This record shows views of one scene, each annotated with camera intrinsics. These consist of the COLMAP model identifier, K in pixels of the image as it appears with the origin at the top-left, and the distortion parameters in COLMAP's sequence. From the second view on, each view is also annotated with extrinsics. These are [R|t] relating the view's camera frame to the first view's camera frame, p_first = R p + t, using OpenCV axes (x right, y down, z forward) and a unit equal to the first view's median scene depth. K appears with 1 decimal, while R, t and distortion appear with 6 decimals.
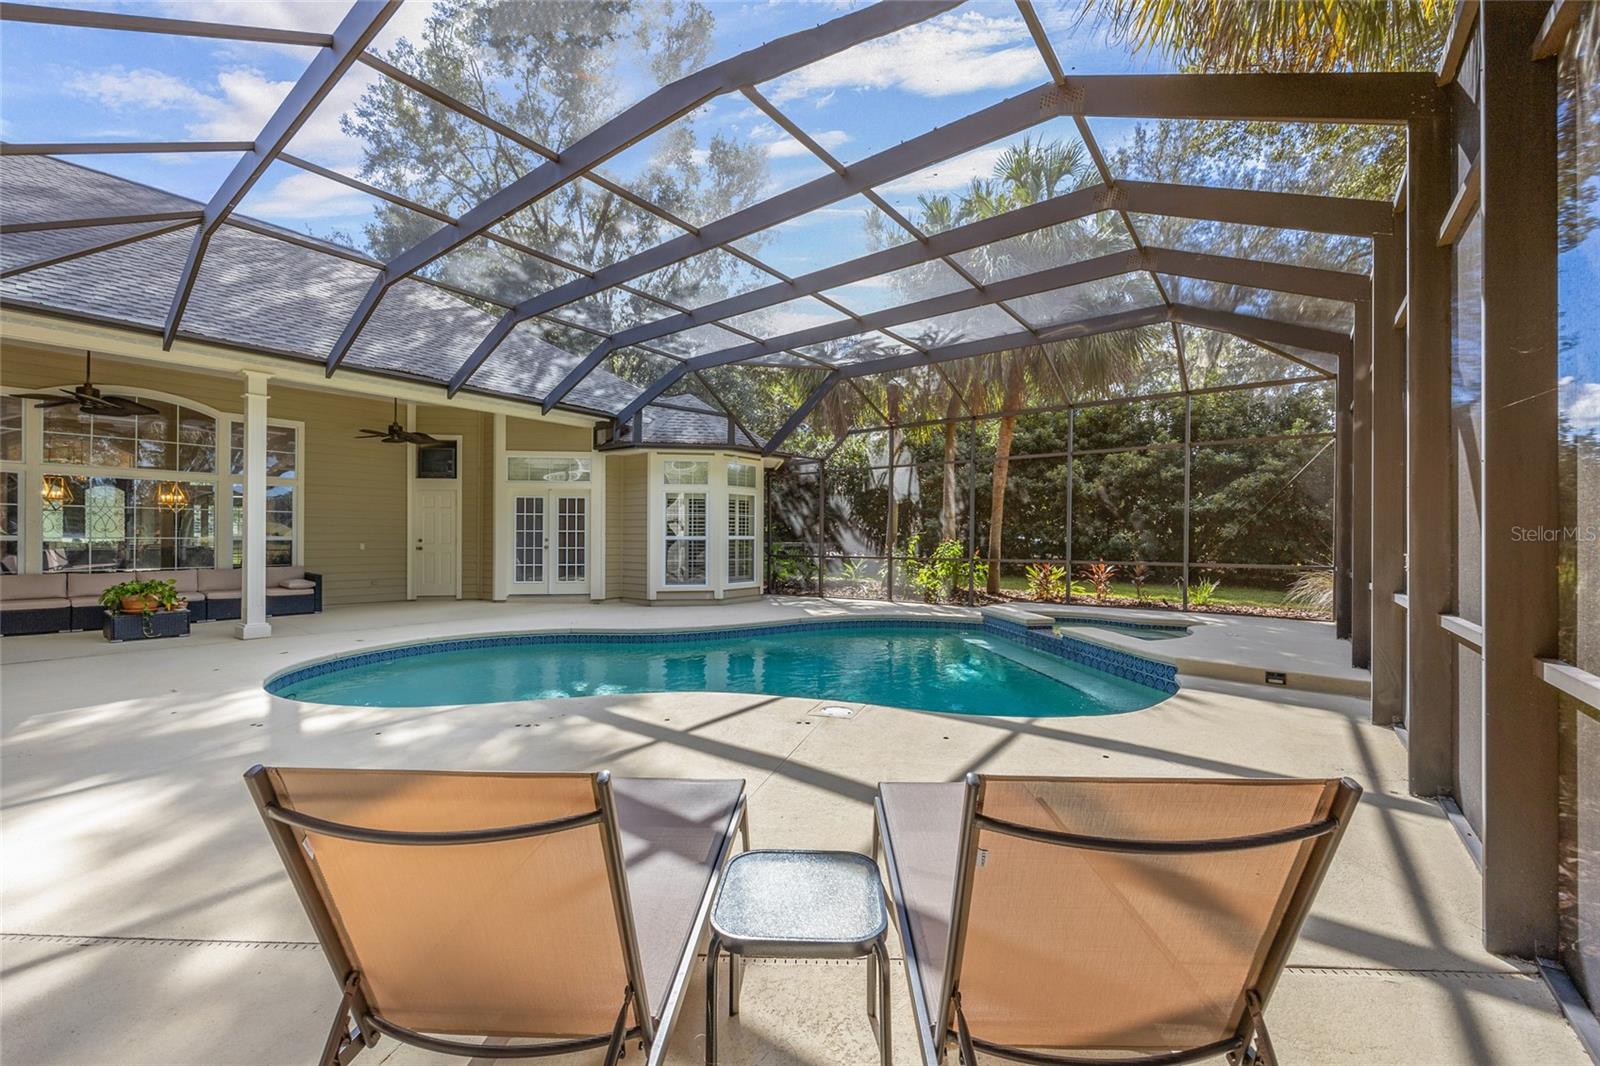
lens RADIAL K [[626.7, 0, 804.7], [0, 626.7, 537.9], [0, 0, 1]] dist [0.008905, 0.000093]
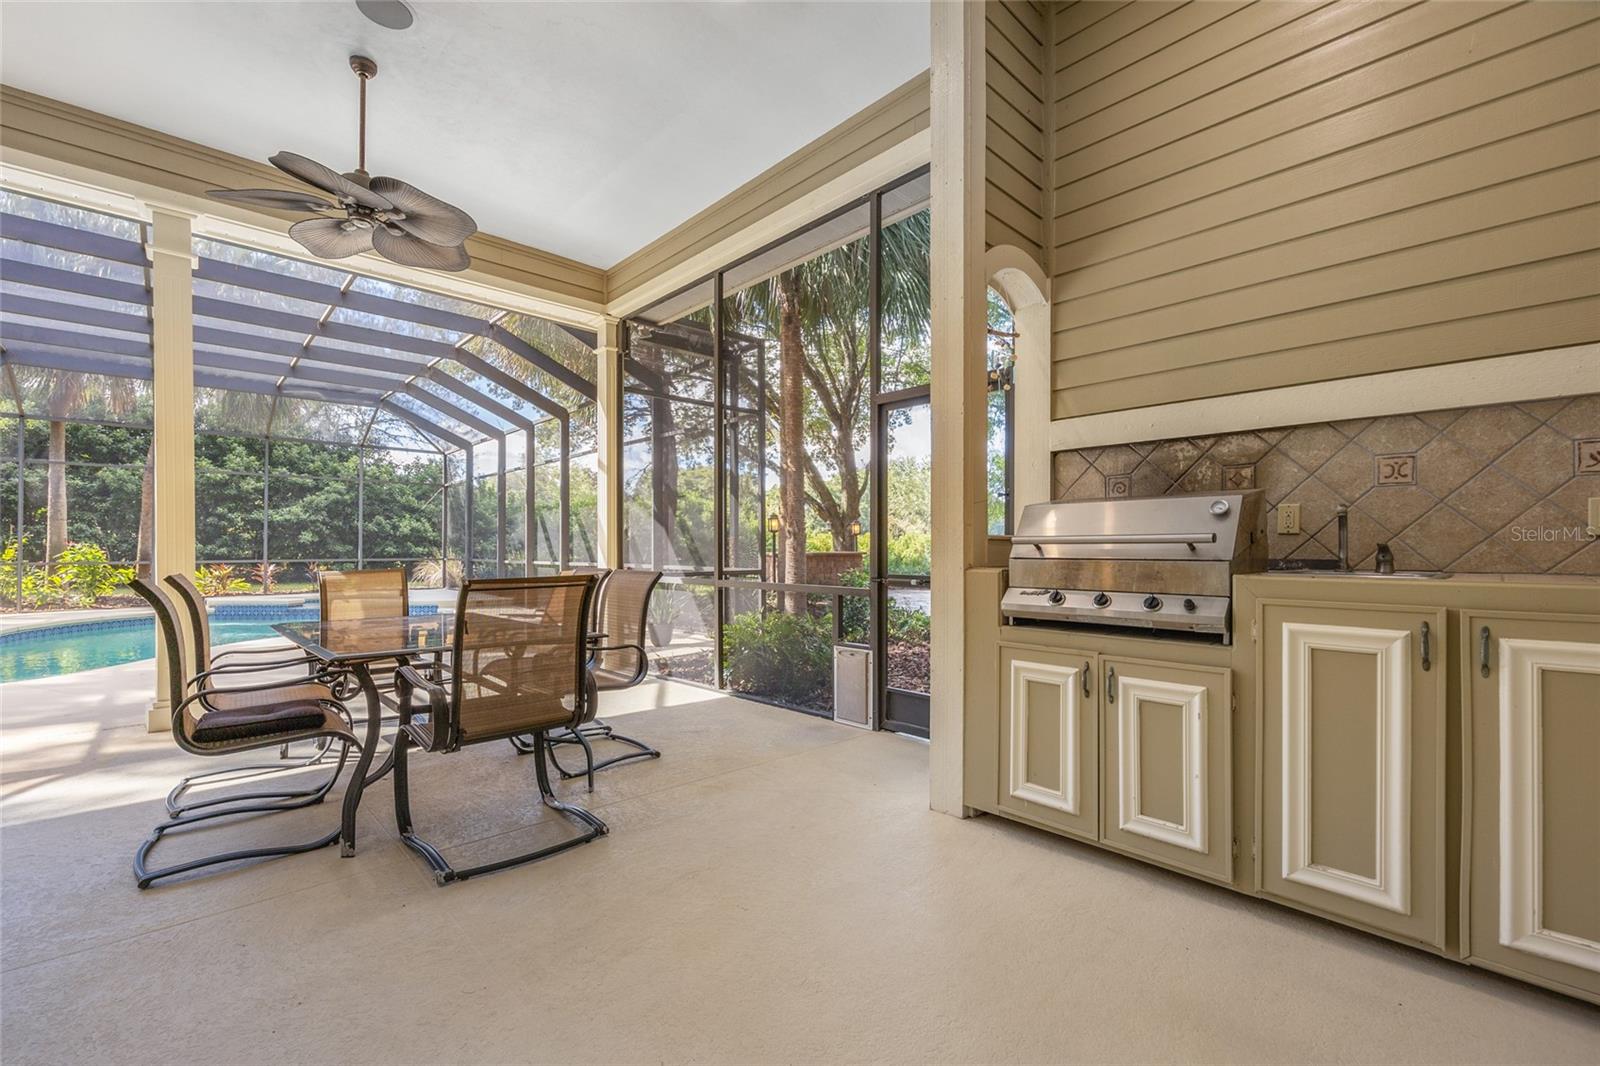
lens RADIAL K [[663.5, 0, 800.1], [0, 663.5, 543.9], [0, 0, 1]] dist [-0.001411, -0.000048]
pose [[0.138783, 0.003252, 0.990317, -0.679446], [-0.002012, 0.999993, -0.003002, 0.005276], [-0.990321, -0.001576, 0.138789, -0.218272]]
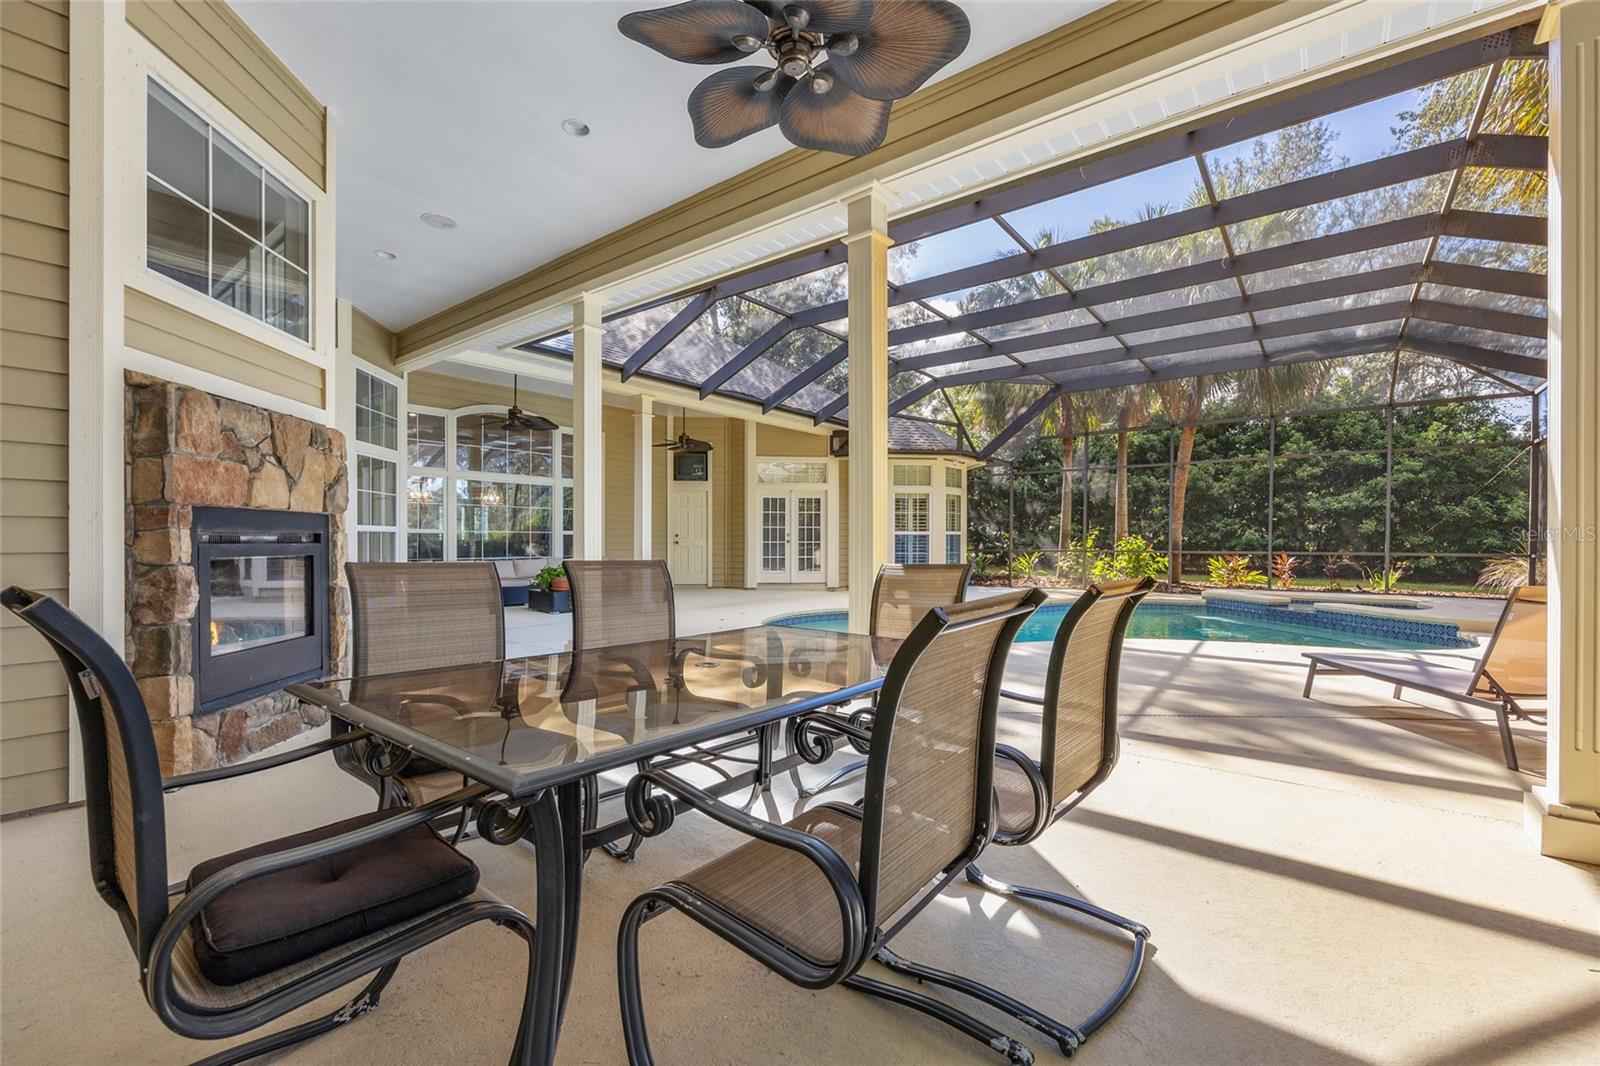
lens RADIAL K [[663.5, 0, 800.1], [0, 663.5, 543.9], [0, 0, 1]] dist [-0.001411, -0.000048]
pose [[0.999811, -0.001084, -0.019404, -0.365557], [0.001249, 0.999963, 0.008505, 0.009520], [0.019395, -0.008527, 0.999776, -0.198758]]
